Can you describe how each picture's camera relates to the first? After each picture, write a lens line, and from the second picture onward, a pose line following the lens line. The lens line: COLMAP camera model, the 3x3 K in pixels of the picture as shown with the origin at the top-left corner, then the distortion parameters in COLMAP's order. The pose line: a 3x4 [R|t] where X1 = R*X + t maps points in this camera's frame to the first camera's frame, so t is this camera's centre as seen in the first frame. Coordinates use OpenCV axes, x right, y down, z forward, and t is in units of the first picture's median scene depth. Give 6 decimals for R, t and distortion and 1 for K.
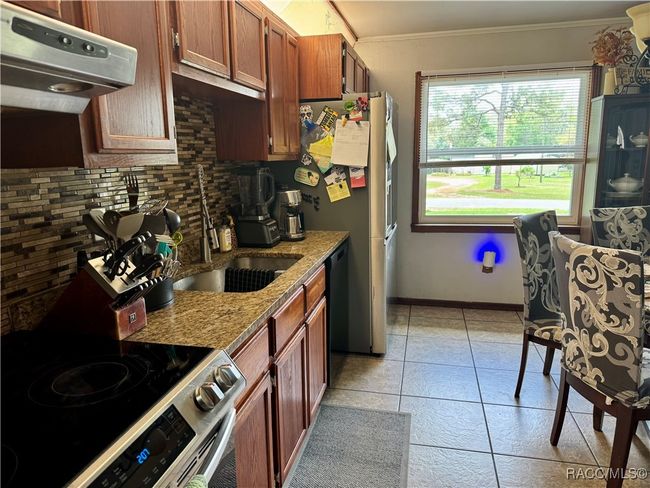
lens RADIAL K [[461.1, 0, 326.1], [0, 461.1, 245.2], [0, 0, 1]] dist [0.034298, -0.032361]
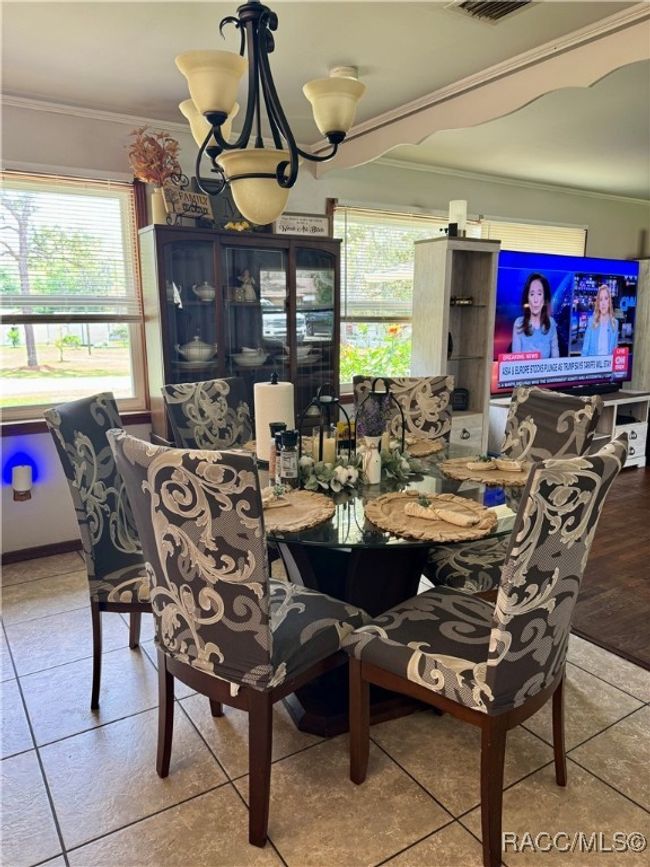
lens RADIAL K [[615.0, 0, 329.0], [0, 615.0, 437.6], [0, 0, 1]] dist [0.034298, -0.032361]
pose [[0.699680, -0.119832, 0.704335, 0.112326], [0.123168, 0.991305, 0.046302, -0.017401], [-0.703760, 0.054355, 0.708356, 0.224235]]
